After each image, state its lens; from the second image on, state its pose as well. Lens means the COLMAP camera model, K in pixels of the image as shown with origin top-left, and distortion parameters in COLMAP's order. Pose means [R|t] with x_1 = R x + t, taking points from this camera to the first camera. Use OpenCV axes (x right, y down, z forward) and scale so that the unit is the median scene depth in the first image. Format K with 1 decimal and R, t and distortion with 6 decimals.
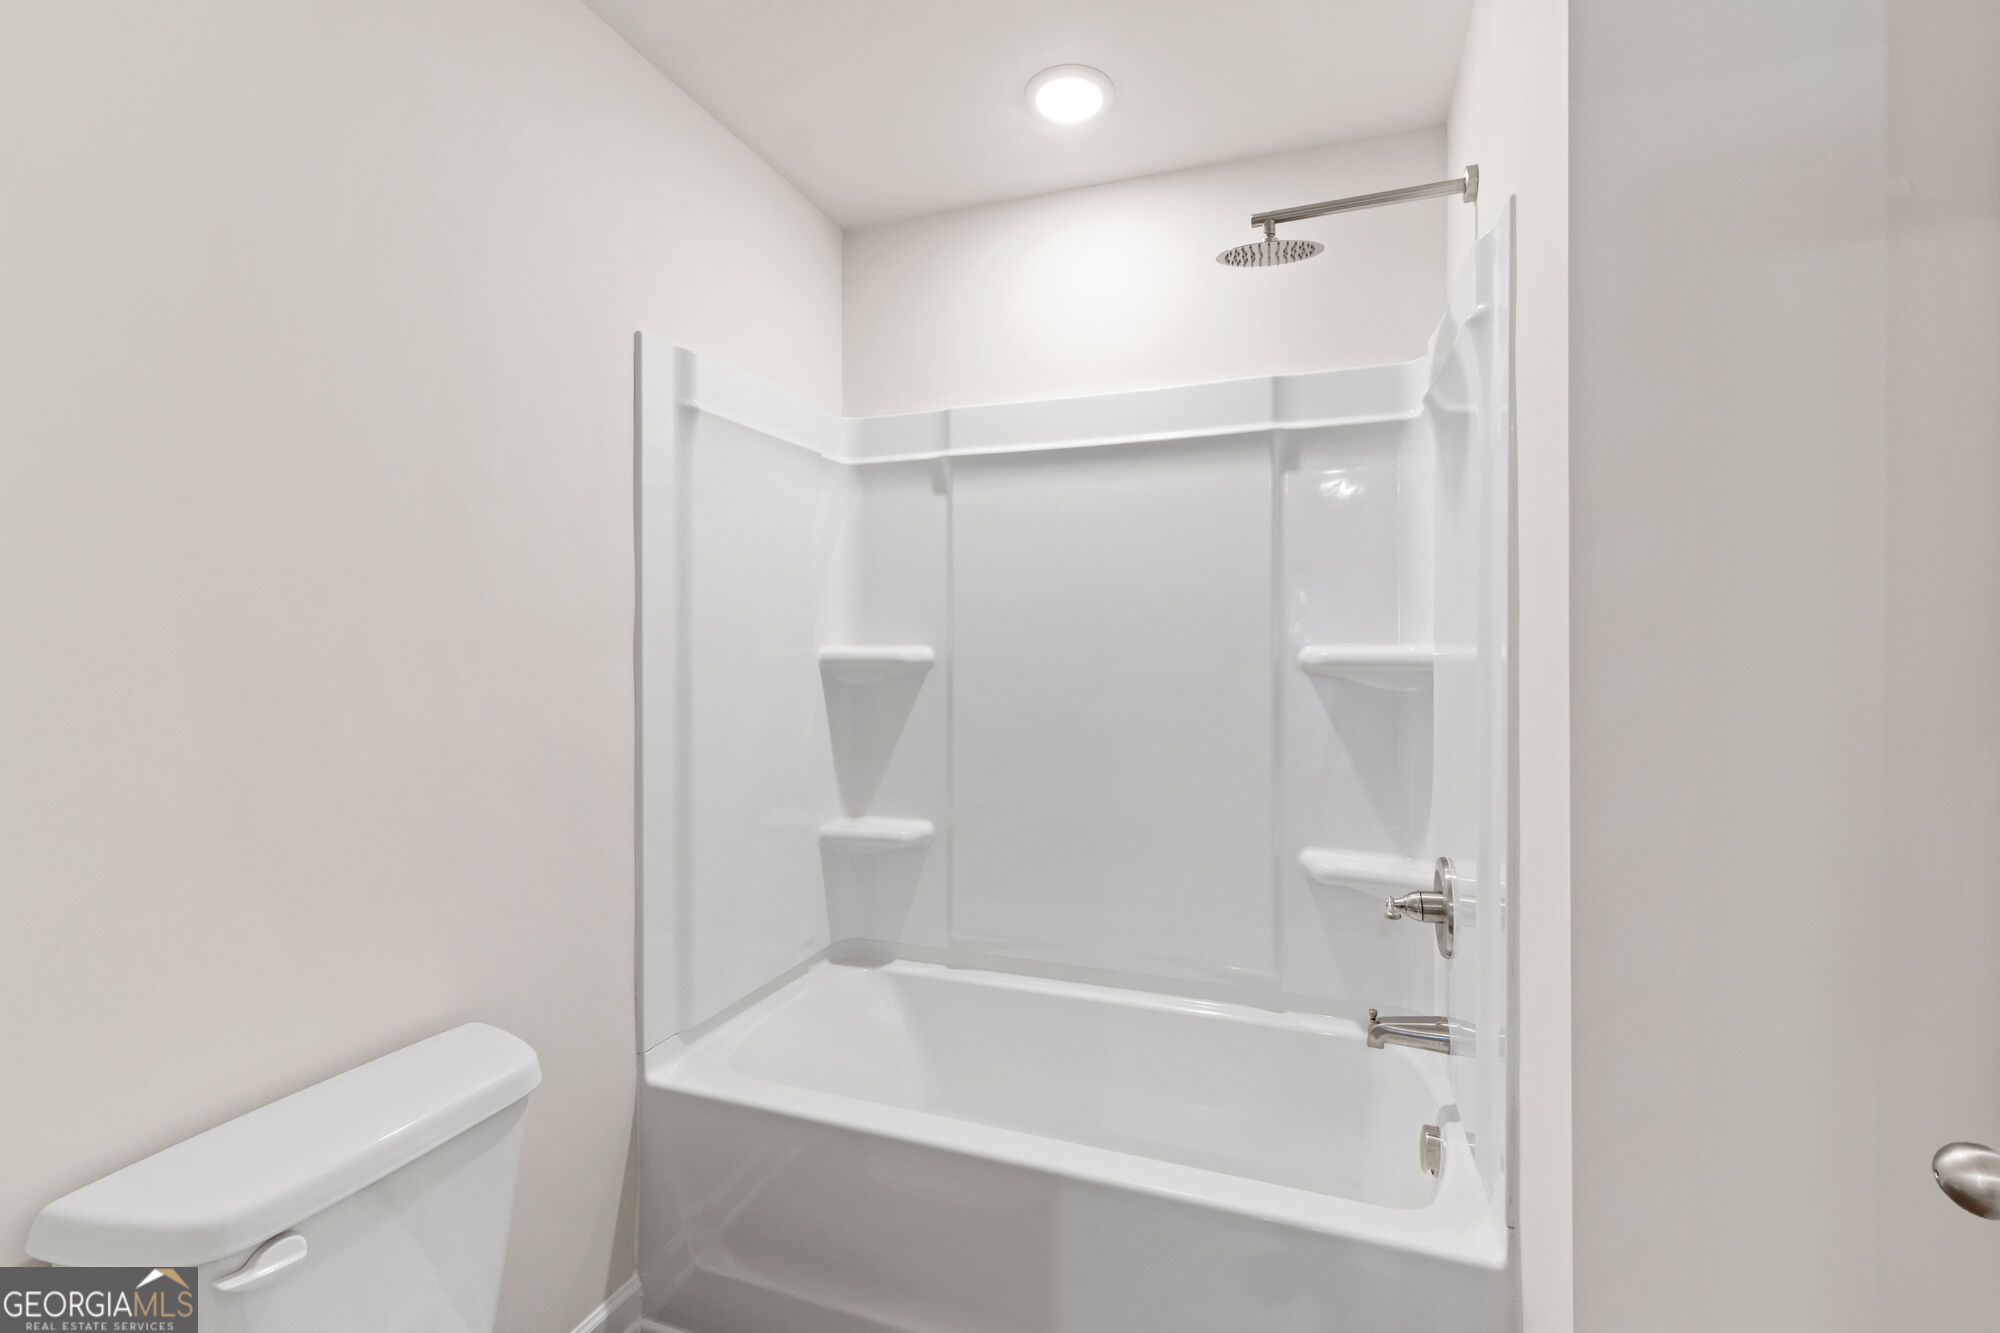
lens RADIAL K [[871.0, 0, 1002.3], [0, 871.0, 646.6], [0, 0, 1]] dist [0.000487, 0.000748]
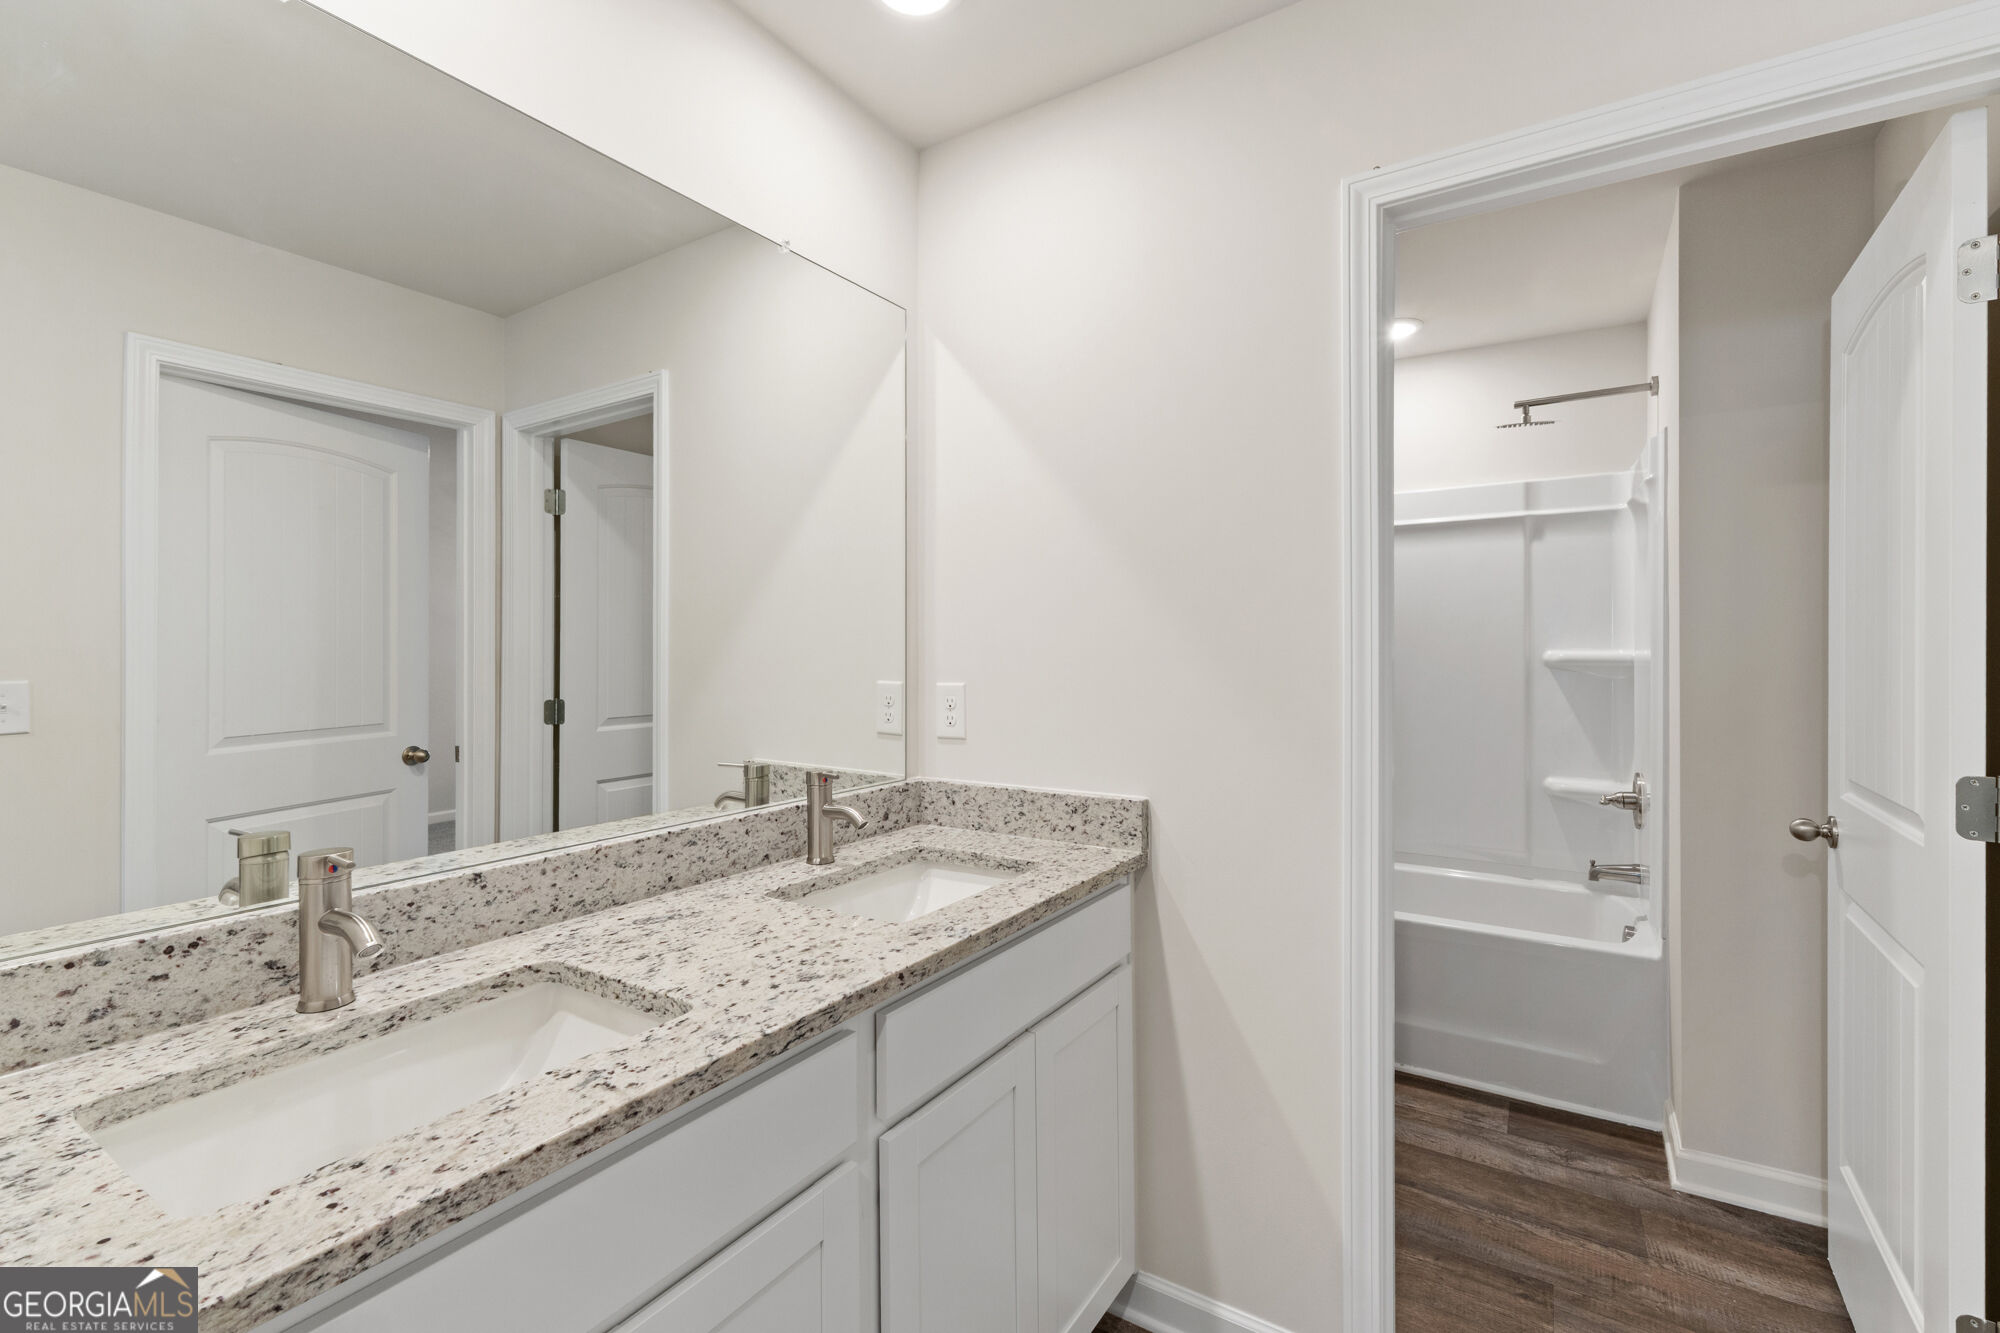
lens RADIAL K [[871.0, 0, 1002.3], [0, 871.0, 646.6], [0, 0, 1]] dist [0.000487, 0.000748]
pose [[0.977375, 0.000017, -0.211513, -0.343337], [0.000020, 1.000000, 0.000171, -0.009318], [0.211513, -0.000171, 0.977375, -0.911395]]
